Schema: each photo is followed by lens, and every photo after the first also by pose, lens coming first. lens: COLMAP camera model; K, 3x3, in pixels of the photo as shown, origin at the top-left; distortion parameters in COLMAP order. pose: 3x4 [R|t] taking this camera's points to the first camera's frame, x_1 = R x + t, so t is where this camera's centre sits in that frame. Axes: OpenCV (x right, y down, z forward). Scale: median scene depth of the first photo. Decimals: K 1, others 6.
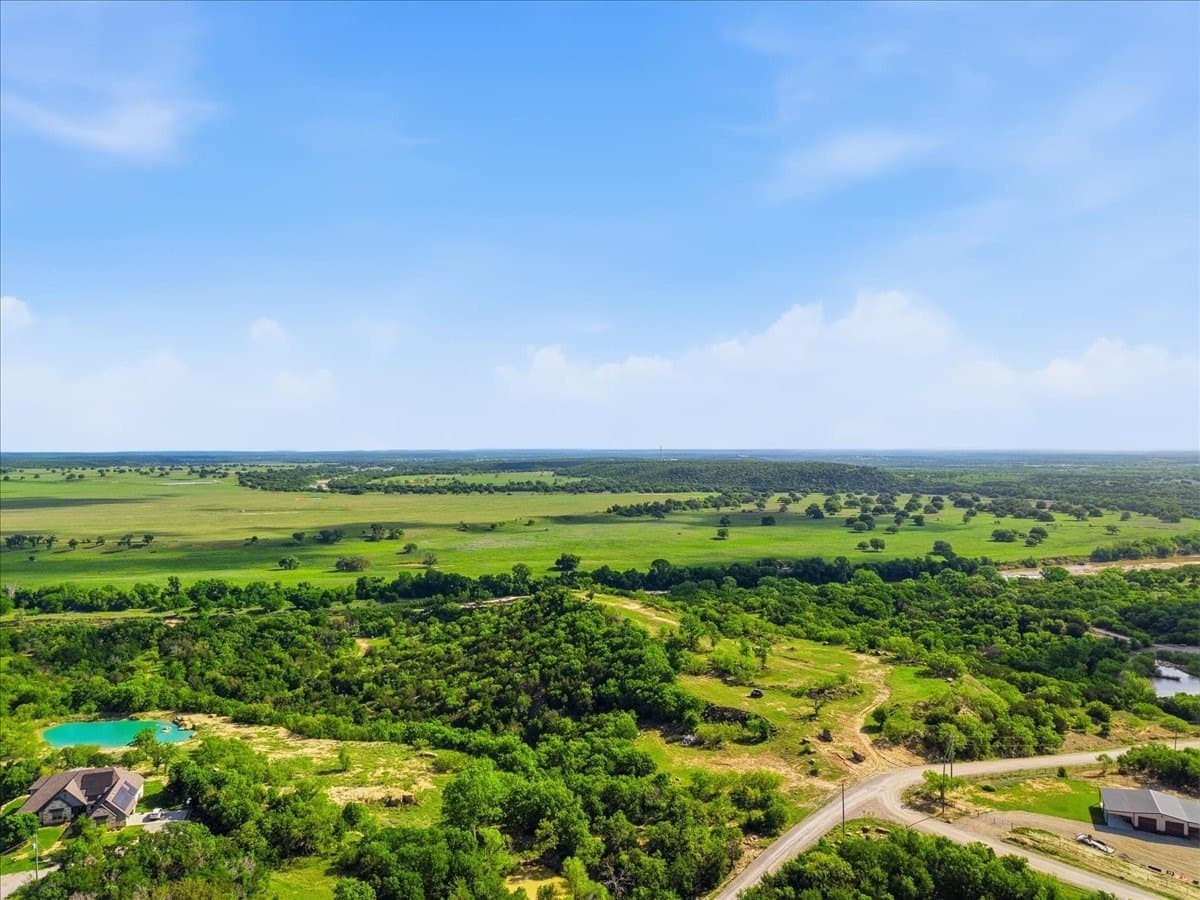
lens RADIAL K [[806.9, 0, 604.5], [0, 806.9, 448.3], [0, 0, 1]] dist [0.005889, -0.009788]
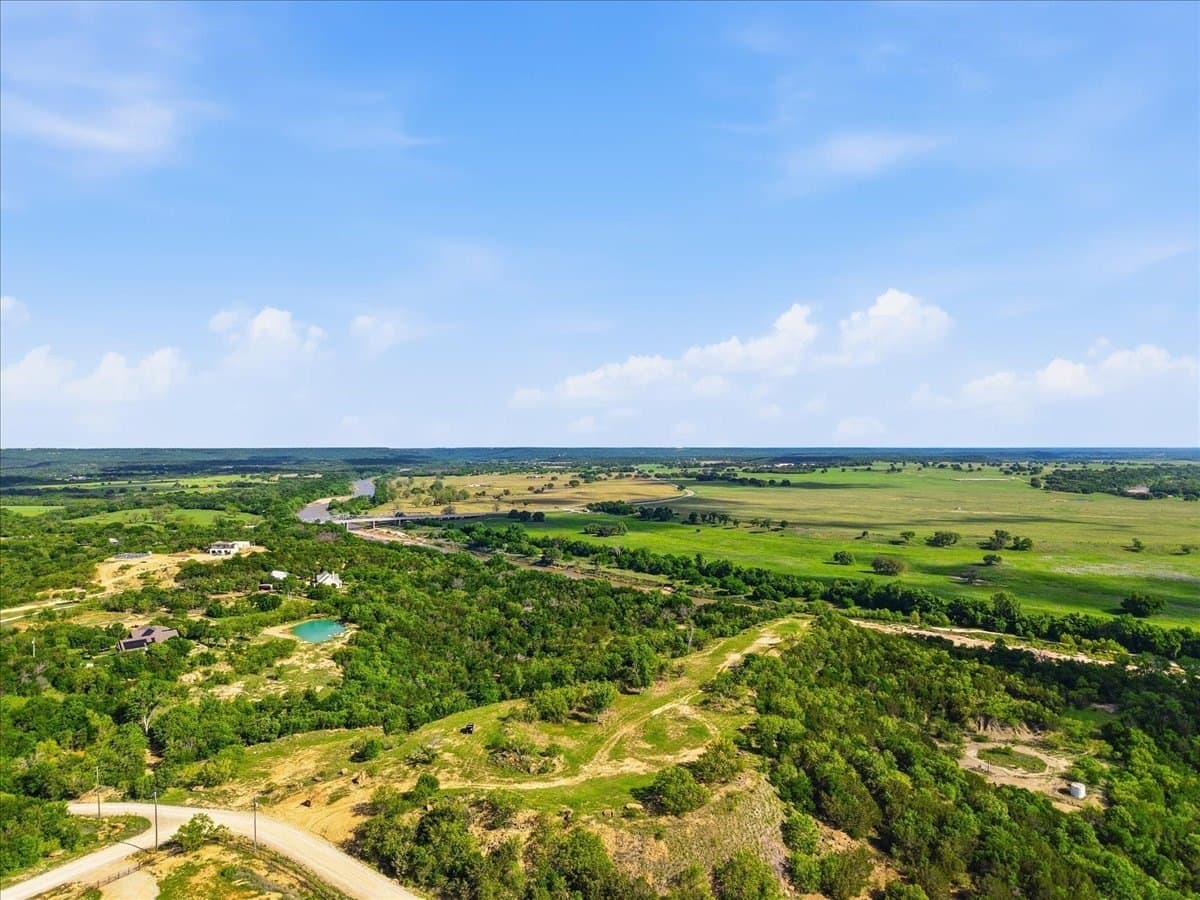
lens RADIAL K [[806.9, 0, 599.6], [0, 806.9, 449.2], [0, 0, 1]] dist [0.005889, -0.009788]
pose [[0.503876, 0.008960, -0.863730, 0.389667], [-0.004145, 0.999960, 0.007955, -0.002730], [0.863766, -0.000428, 0.503893, 0.262303]]
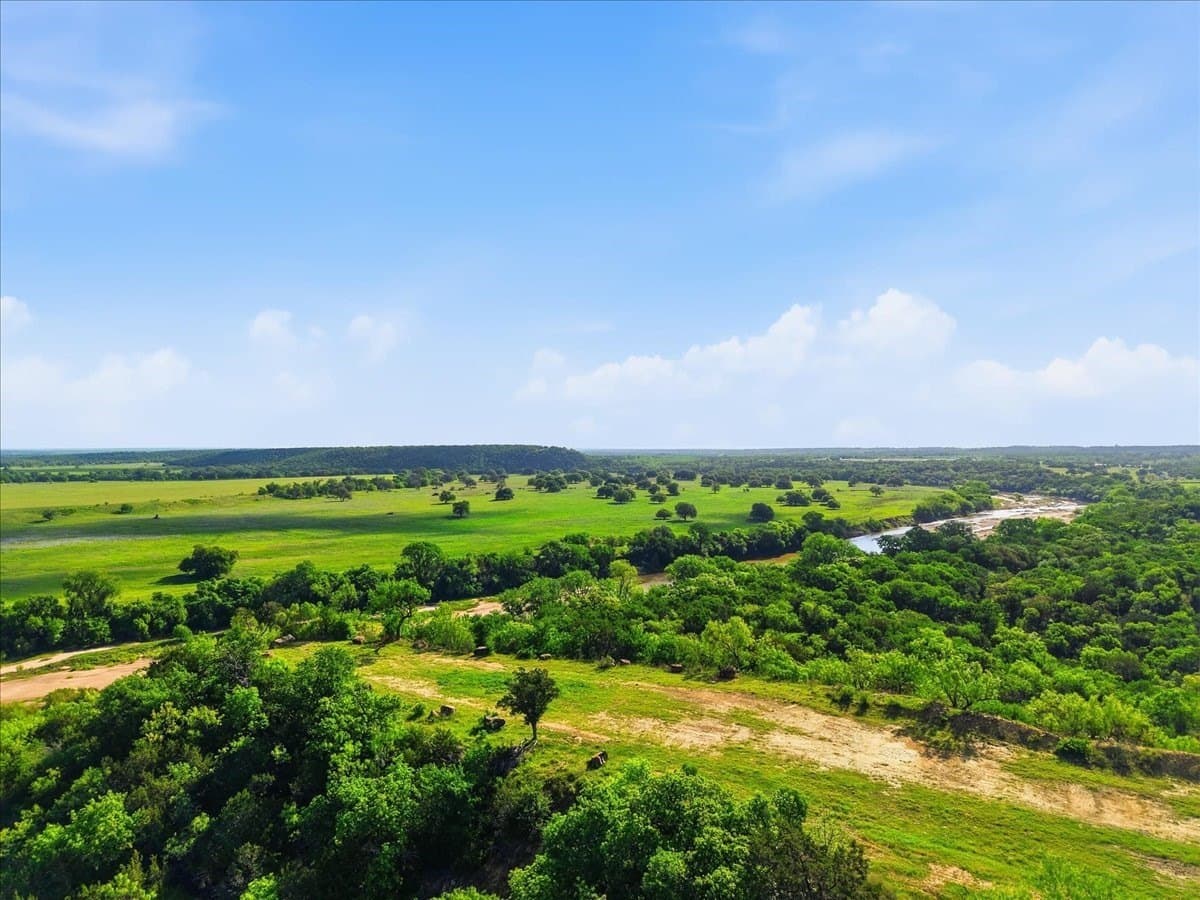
lens RADIAL K [[806.9, 0, 601.2], [0, 806.9, 451.0], [0, 0, 1]] dist [0.005889, -0.009788]
pose [[0.906716, -0.001788, 0.421737, -0.041275], [0.001452, 0.999998, 0.001119, 0.084549], [-0.421738, -0.000402, 0.906718, 0.527530]]
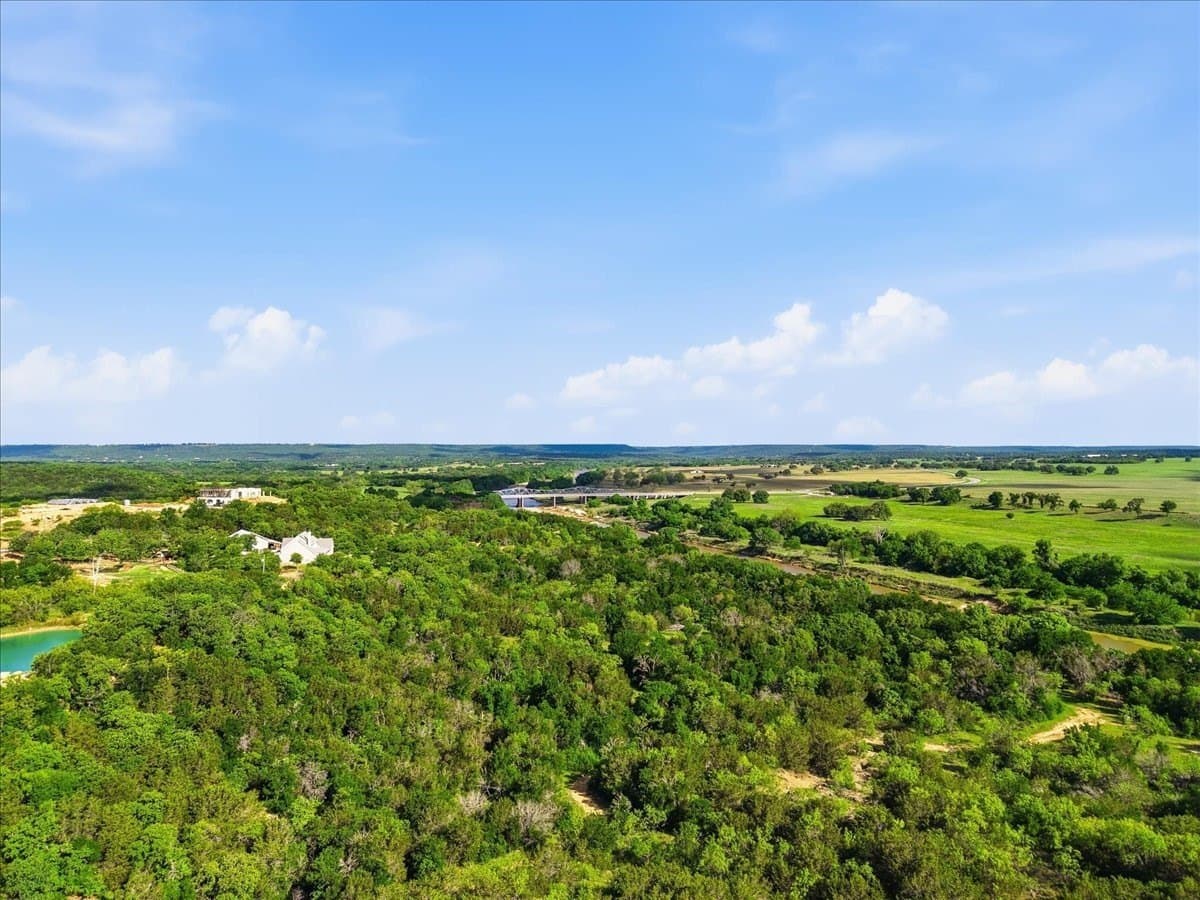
lens RADIAL K [[806.9, 0, 595.3], [0, 806.9, 447.8], [0, 0, 1]] dist [0.005889, -0.009788]
pose [[0.219824, 0.001997, -0.975537, 0.002170], [-0.003045, 0.999994, 0.001361, 0.081848], [0.975535, 0.002672, 0.219829, 0.493368]]
